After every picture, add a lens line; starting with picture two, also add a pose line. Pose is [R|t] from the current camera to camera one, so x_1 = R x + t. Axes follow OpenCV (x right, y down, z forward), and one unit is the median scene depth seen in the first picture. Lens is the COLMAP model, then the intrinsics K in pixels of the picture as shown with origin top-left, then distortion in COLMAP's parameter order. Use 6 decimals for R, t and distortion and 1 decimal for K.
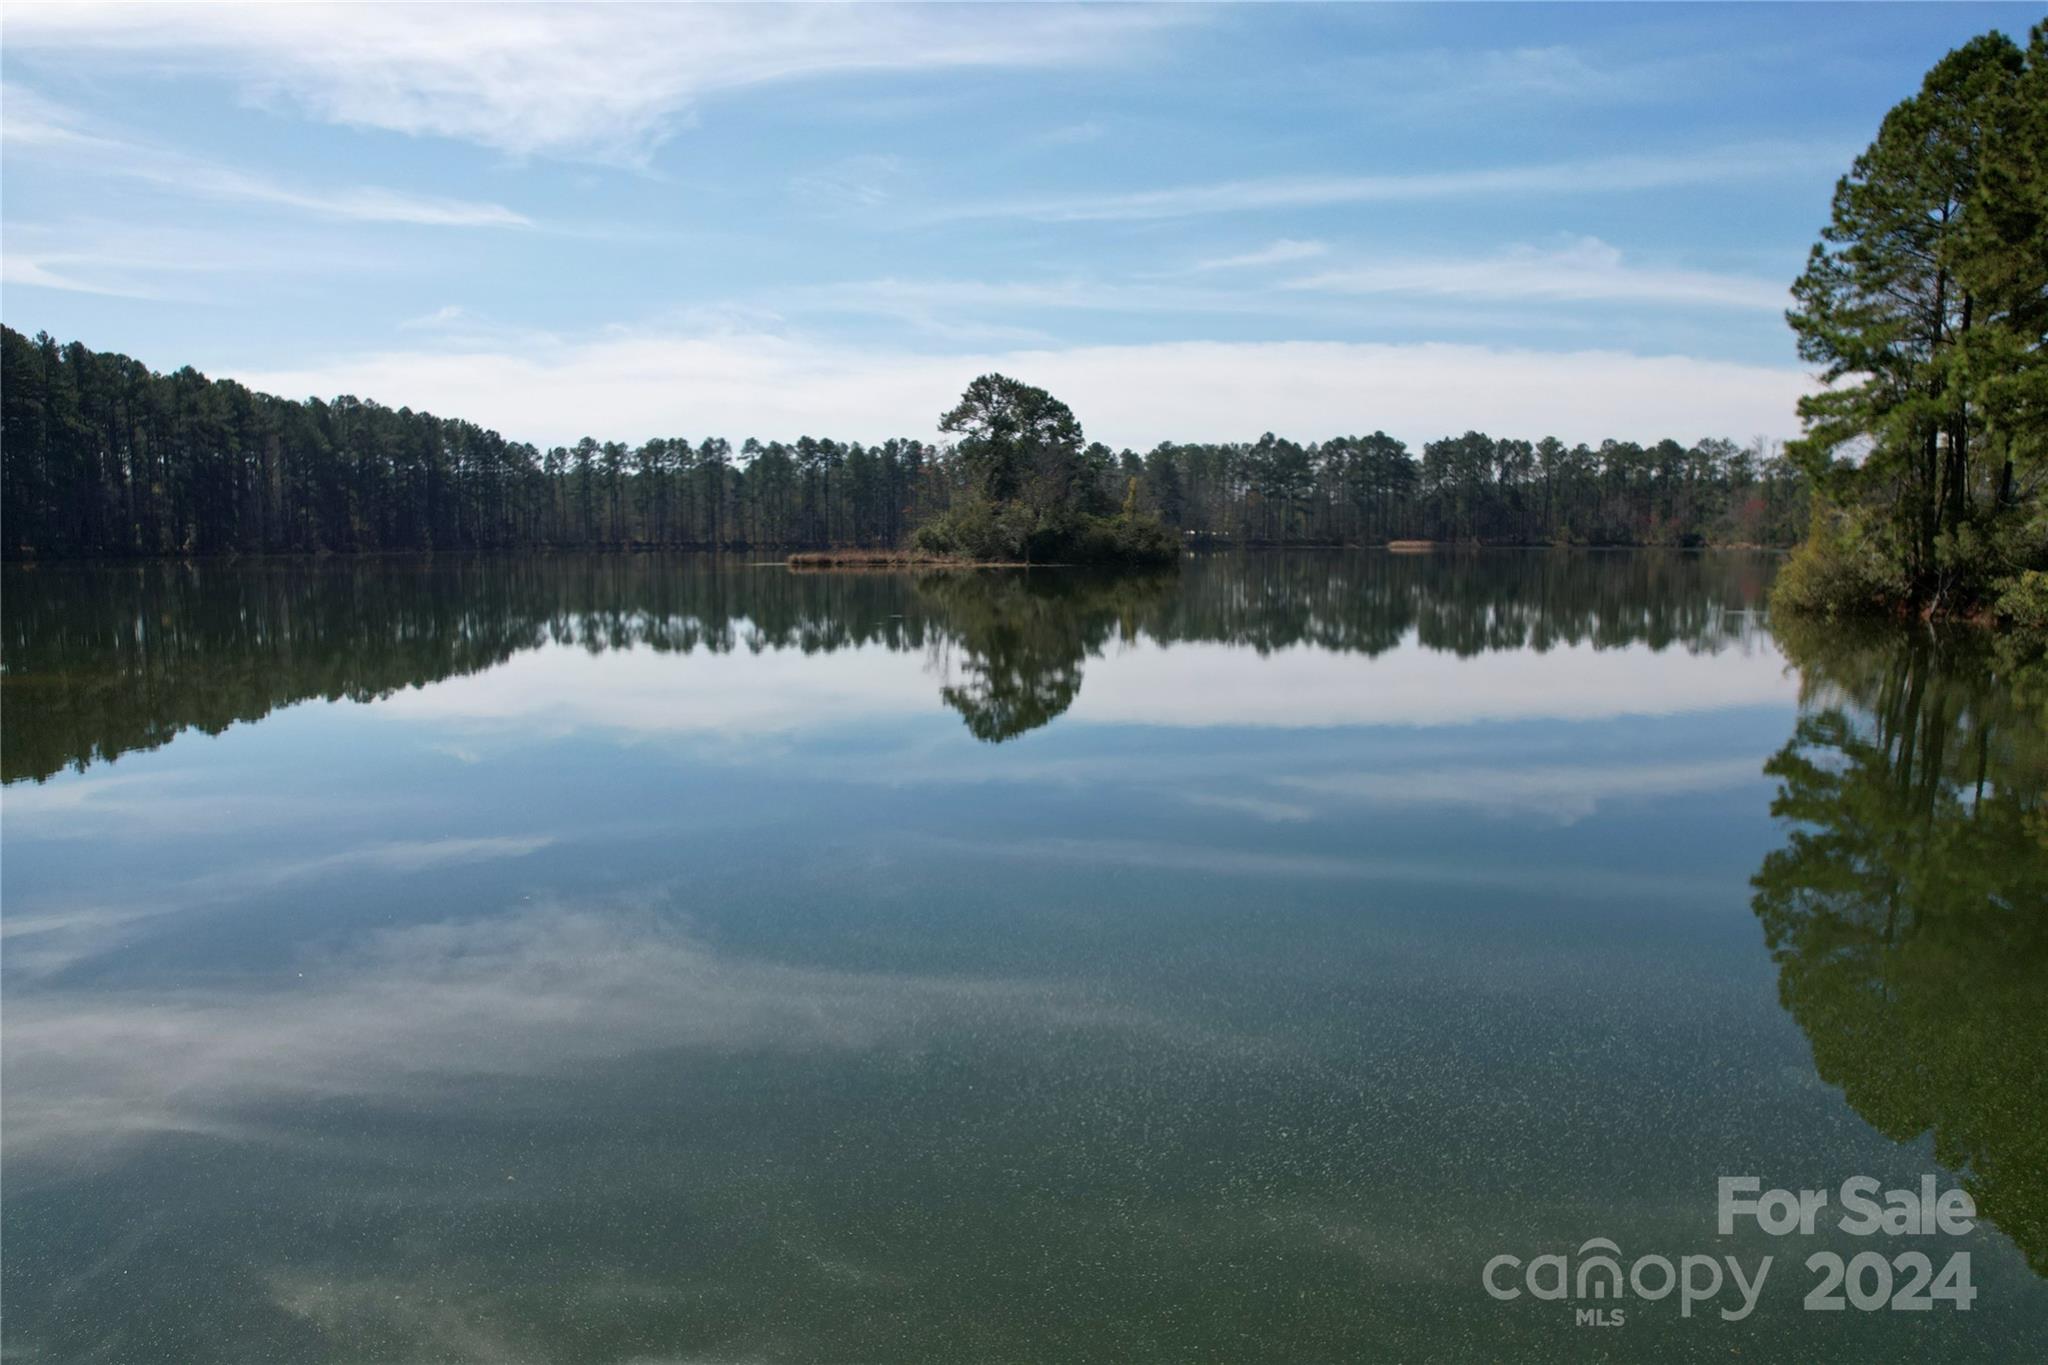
lens RADIAL K [[1283.3, 0, 1009.9], [0, 1283.3, 693.5], [0, 0, 1]] dist [-0.062282, 0.001746]
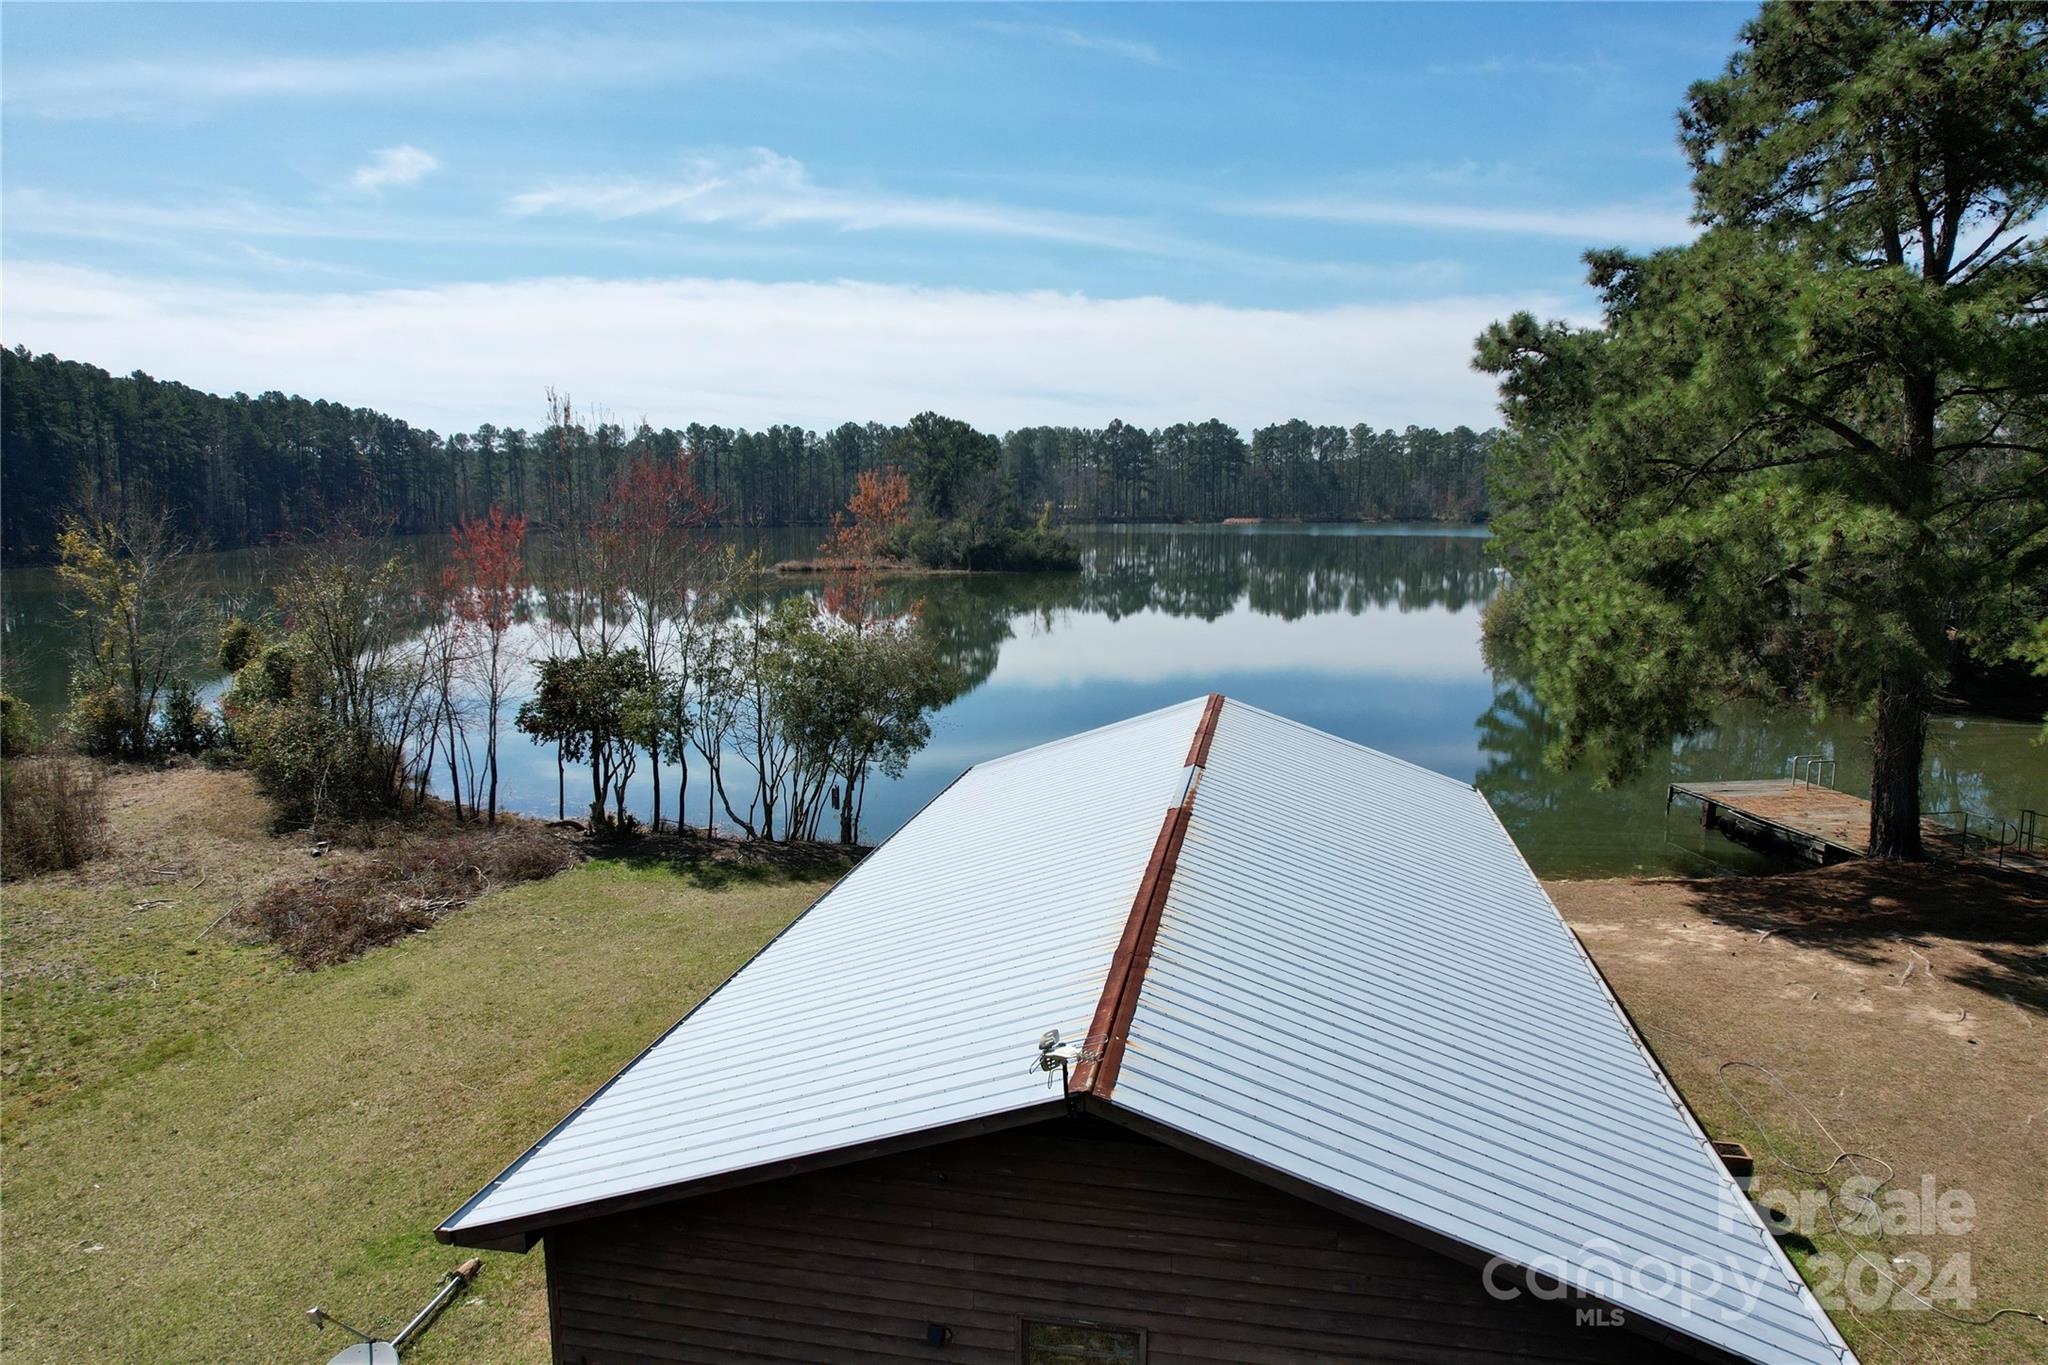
lens RADIAL K [[1304.5, 0, 1014.4], [0, 1304.5, 691.4], [0, 0, 1]] dist [-0.062840, 0.043510]
pose [[0.990174, -0.020260, 0.138368, -0.049758], [0.015601, 0.999277, 0.034670, -0.009888], [-0.138970, -0.032170, 0.989774, -0.120037]]
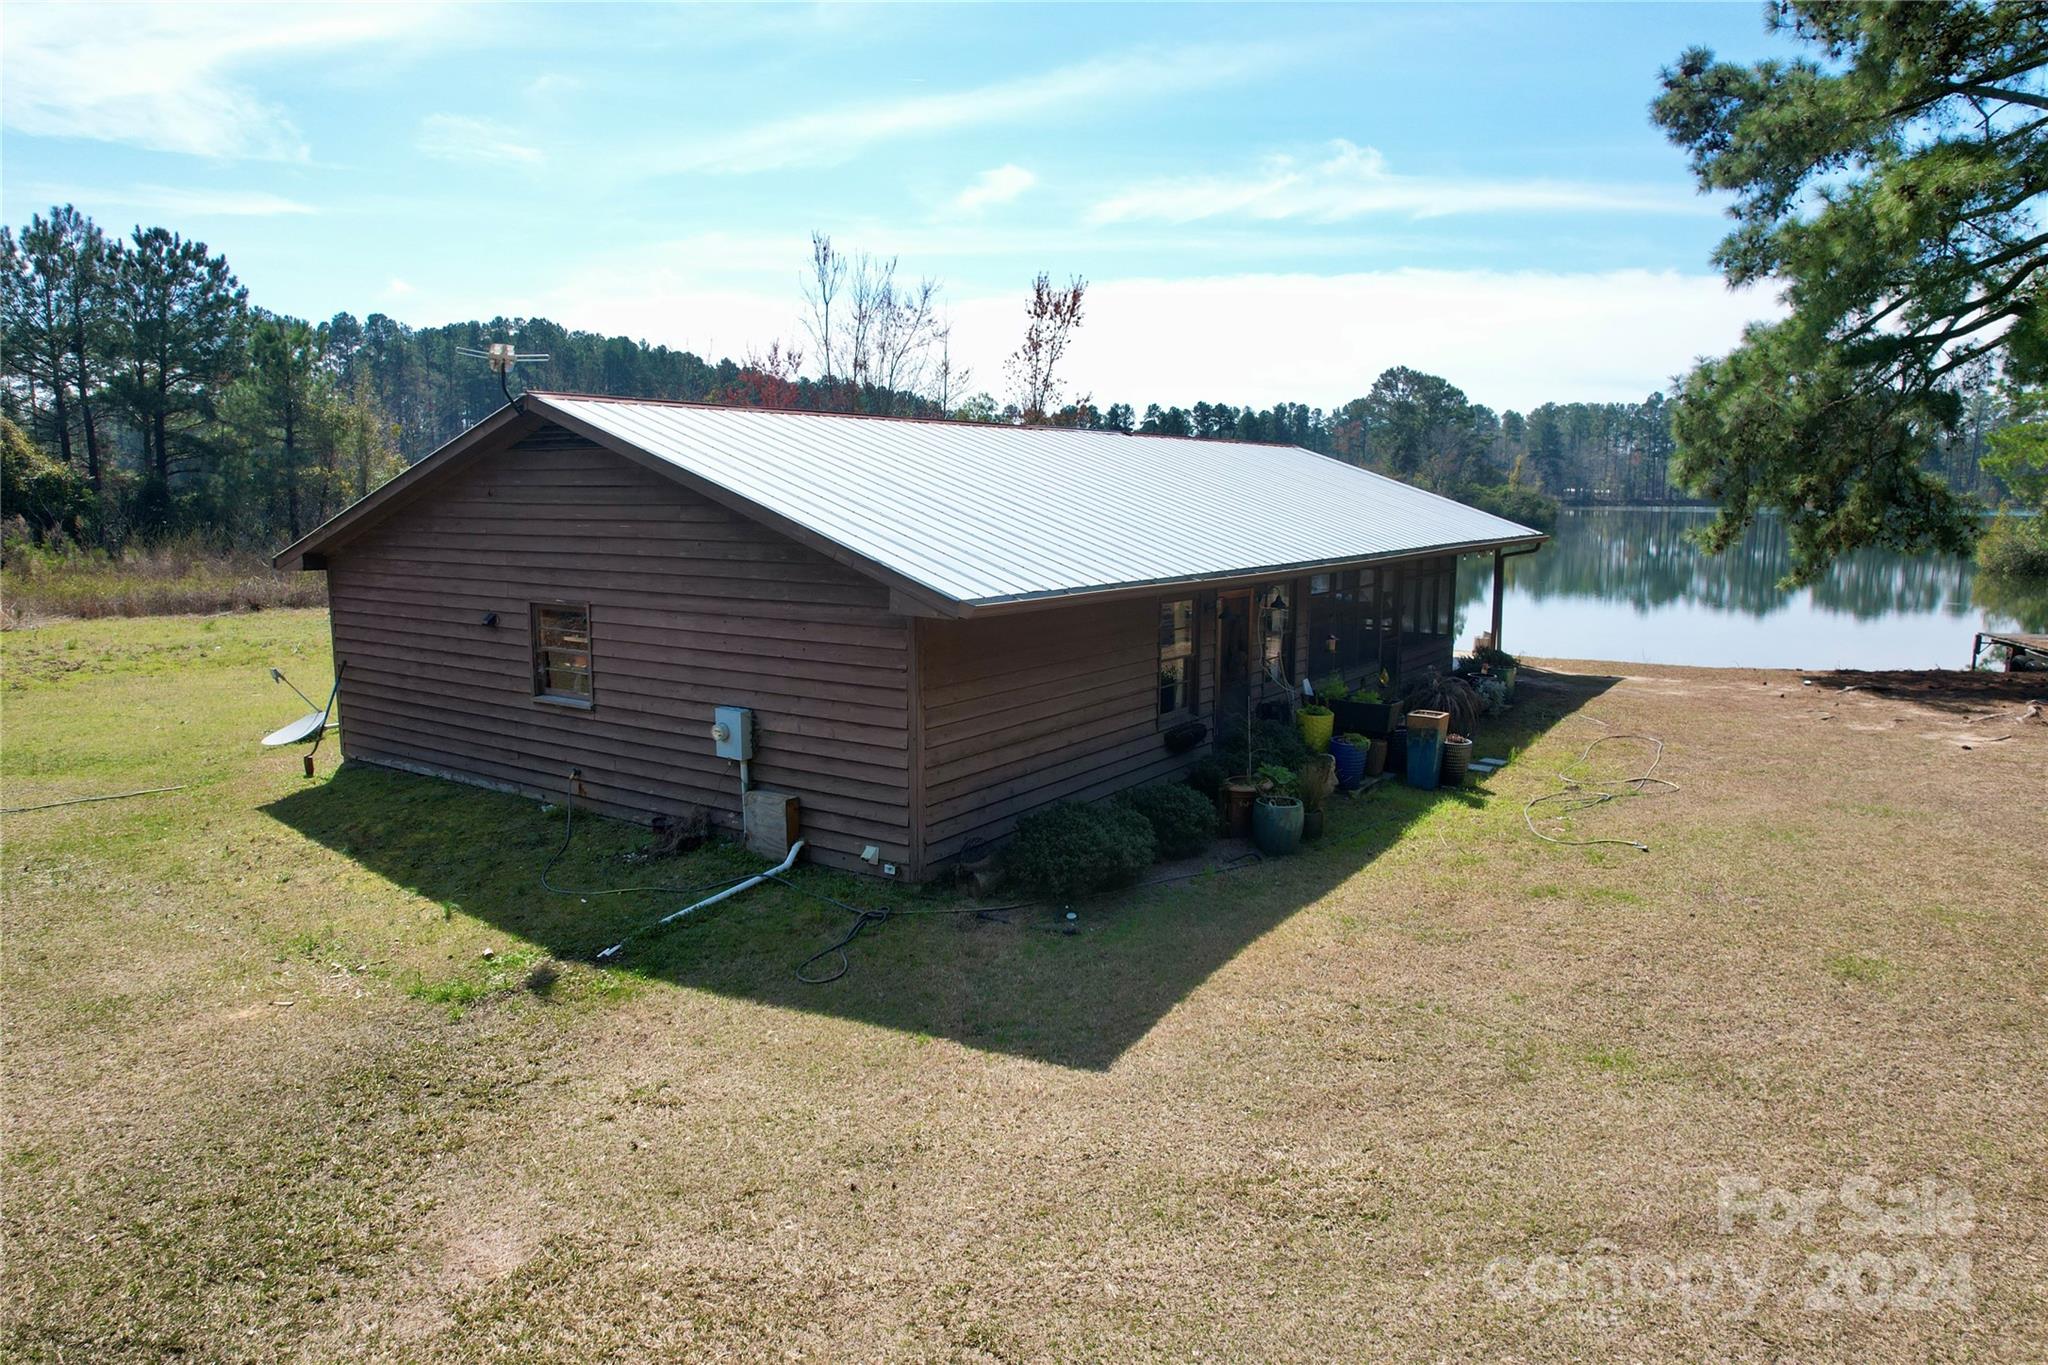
lens RADIAL K [[1304.5, 0, 1014.9], [0, 1304.5, 692.9], [0, 0, 1]] dist [-0.062840, 0.043510]
pose [[0.965143, 0.041659, -0.258385, -0.016000], [-0.032368, 0.998671, 0.040109, 0.009051], [0.259713, -0.030347, 0.965209, -0.126876]]
